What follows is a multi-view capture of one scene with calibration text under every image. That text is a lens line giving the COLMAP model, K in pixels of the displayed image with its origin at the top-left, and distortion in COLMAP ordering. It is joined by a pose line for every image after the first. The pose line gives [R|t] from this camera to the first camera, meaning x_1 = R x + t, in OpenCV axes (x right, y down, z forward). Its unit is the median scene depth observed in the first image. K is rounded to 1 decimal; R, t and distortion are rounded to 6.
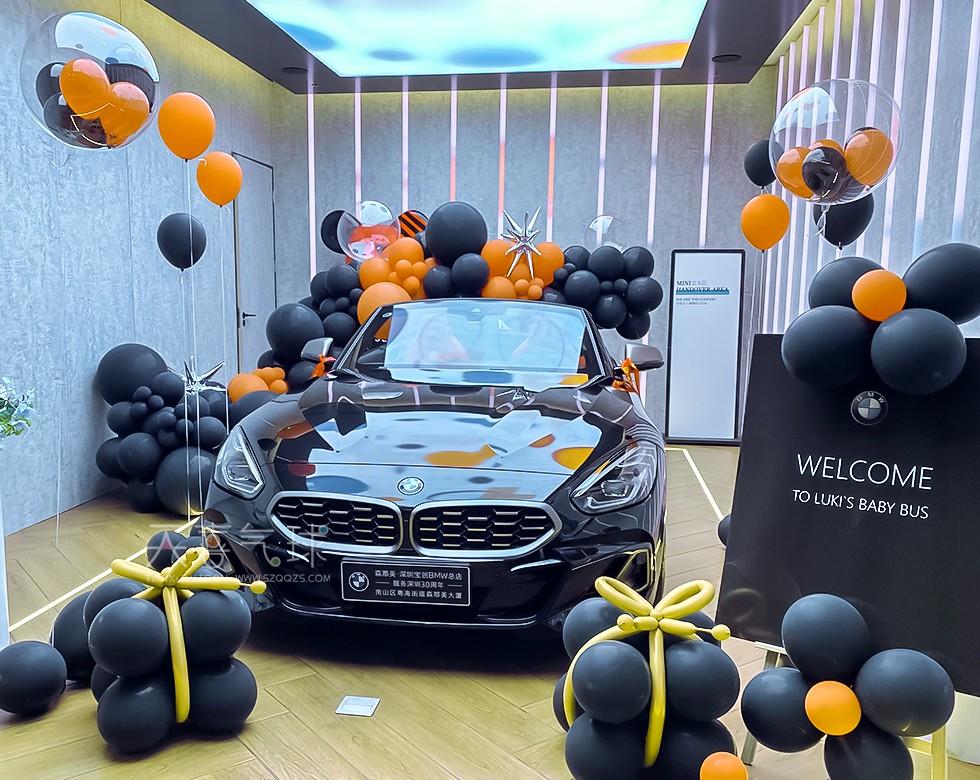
lens RADIAL K [[877.2, 0, 453.0], [0, 877.2, 410.3], [0, 0, 1]] dist [0.116484, -0.275435]
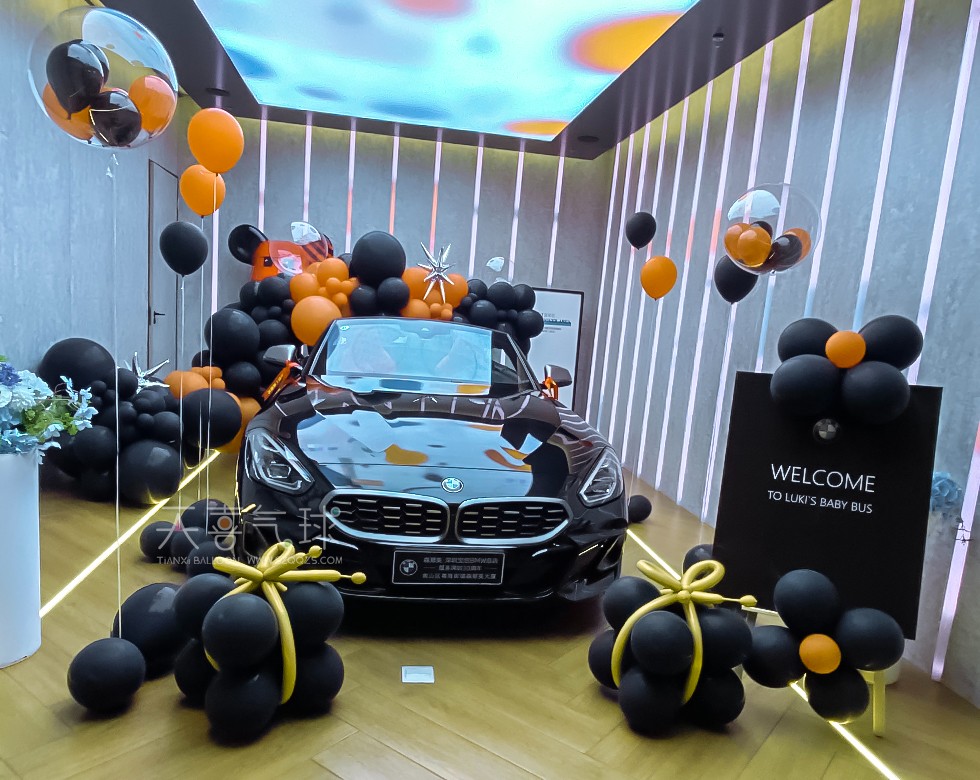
lens RADIAL K [[721.1, 0, 487.7], [0, 721.1, 433.4], [0, 0, 1]] dist [0.073650, -0.105834]
pose [[0.953057, 0.021466, 0.302029, -0.295021], [-0.033281, 0.998867, 0.034027, -0.016466], [-0.300956, -0.042482, 0.952691, 0.074677]]
